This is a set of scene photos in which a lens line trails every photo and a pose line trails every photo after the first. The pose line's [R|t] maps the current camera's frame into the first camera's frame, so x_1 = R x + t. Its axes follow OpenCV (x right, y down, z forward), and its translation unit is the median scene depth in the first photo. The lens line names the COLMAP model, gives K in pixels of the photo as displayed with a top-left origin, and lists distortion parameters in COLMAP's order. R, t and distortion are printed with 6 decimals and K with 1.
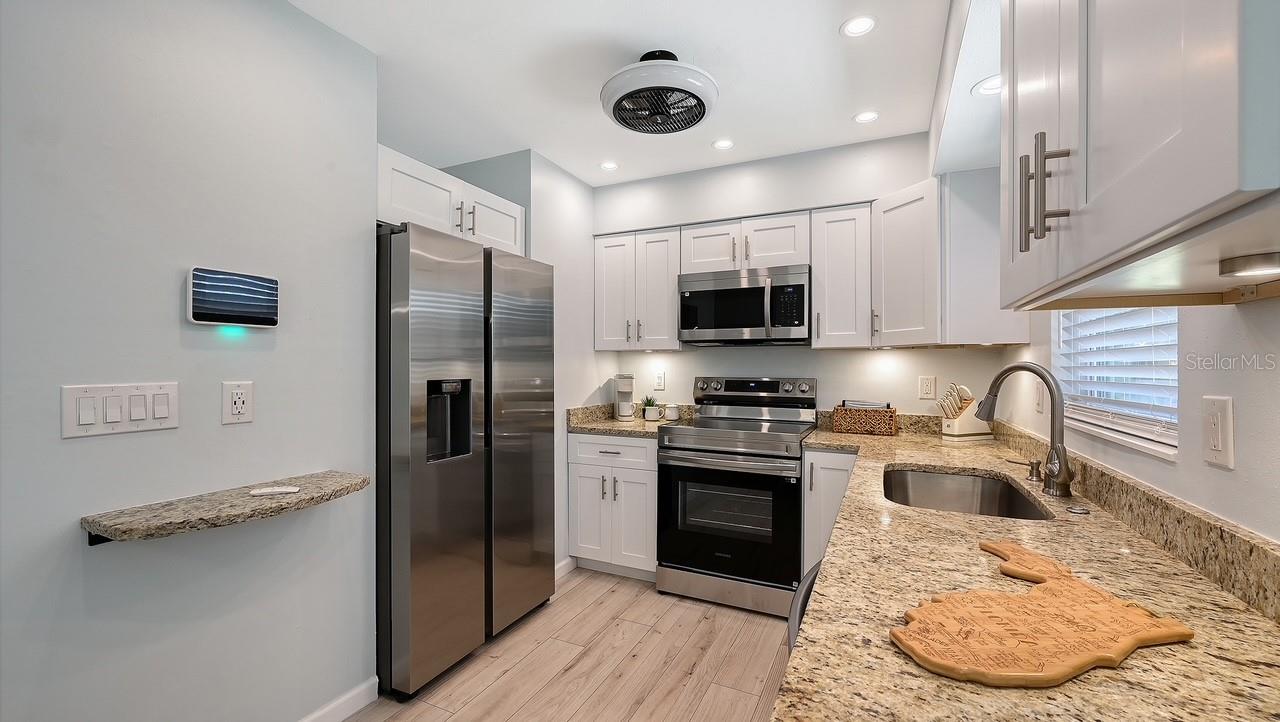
lens RADIAL K [[516.7, 0, 640.0], [0, 516.7, 361.0], [0, 0, 1]] dist [-0.000206, 0.000030]
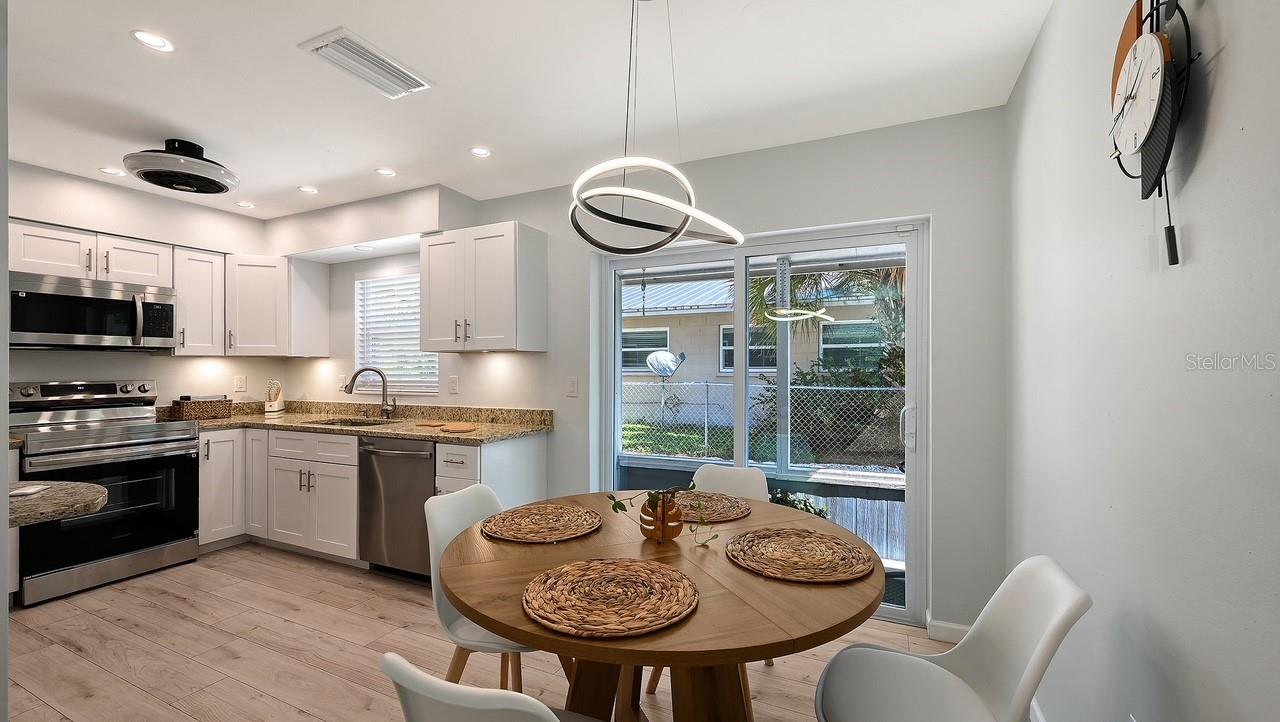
lens RADIAL K [[526.2, 0, 636.9], [0, 526.2, 365.8], [0, 0, 1]] dist [0.000082, 0.000181]
pose [[-0.001020, -0.000001, 0.999999, -0.953088], [-0.005358, 0.999986, -0.000005, -0.005661], [-0.999985, -0.005358, -0.001020, -0.128429]]
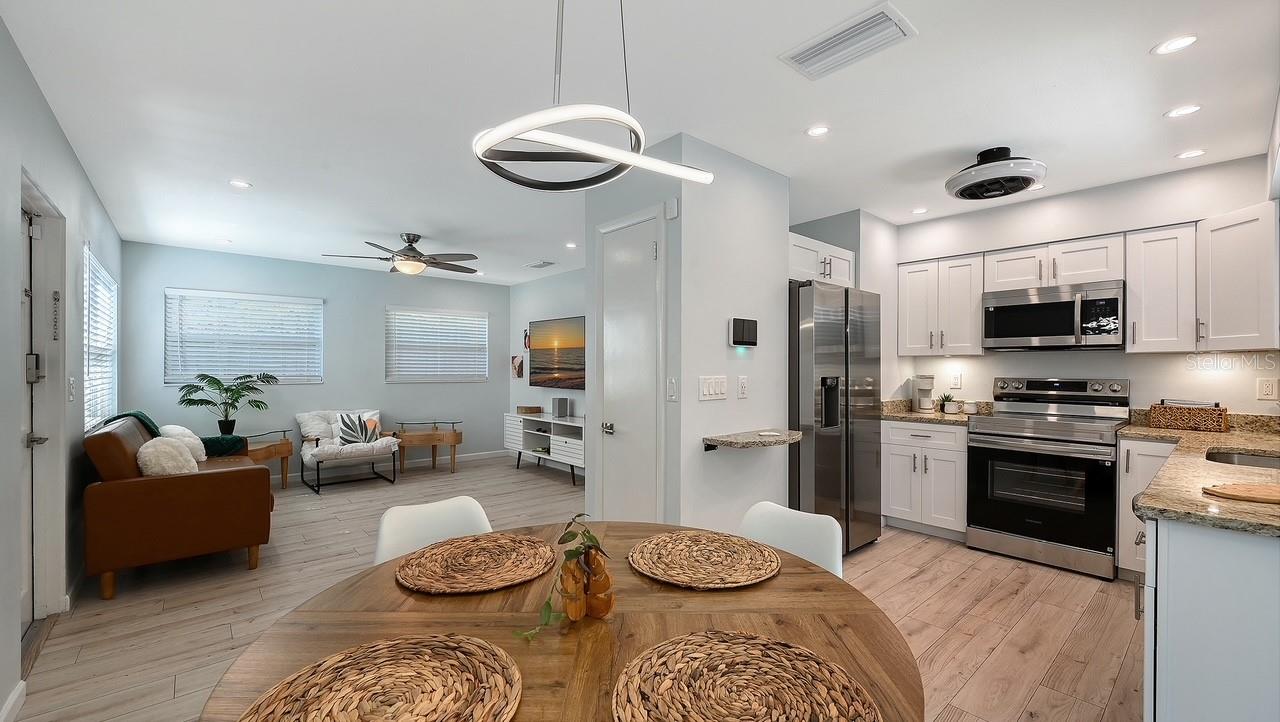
lens RADIAL K [[519.2, 0, 638.4], [0, 519.2, 367.0], [0, 0, 1]] dist [0.002229, 0.000514]
pose [[0.919814, 0.000169, -0.392354, -0.210058], [0.002504, 0.999977, 0.006301, -0.003585], [0.392346, -0.006778, 0.919793, -0.487527]]
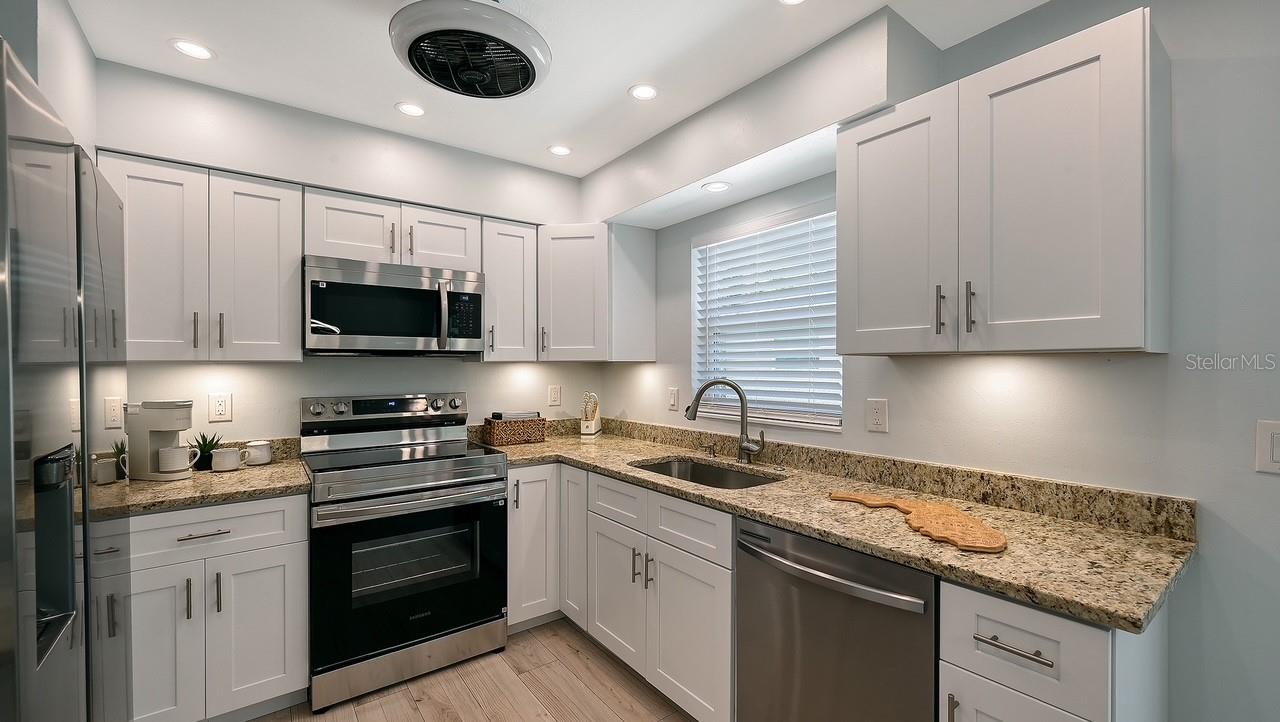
lens RADIAL K [[525.9, 0, 656.5], [0, 525.9, 363.8], [0, 0, 1]] dist [-0.000014, -0.000047]
pose [[0.438807, -0.004218, 0.898571, -0.399912], [-0.003662, 0.999972, 0.006482, -0.028343], [-0.898574, -0.006135, 0.438780, 0.285525]]
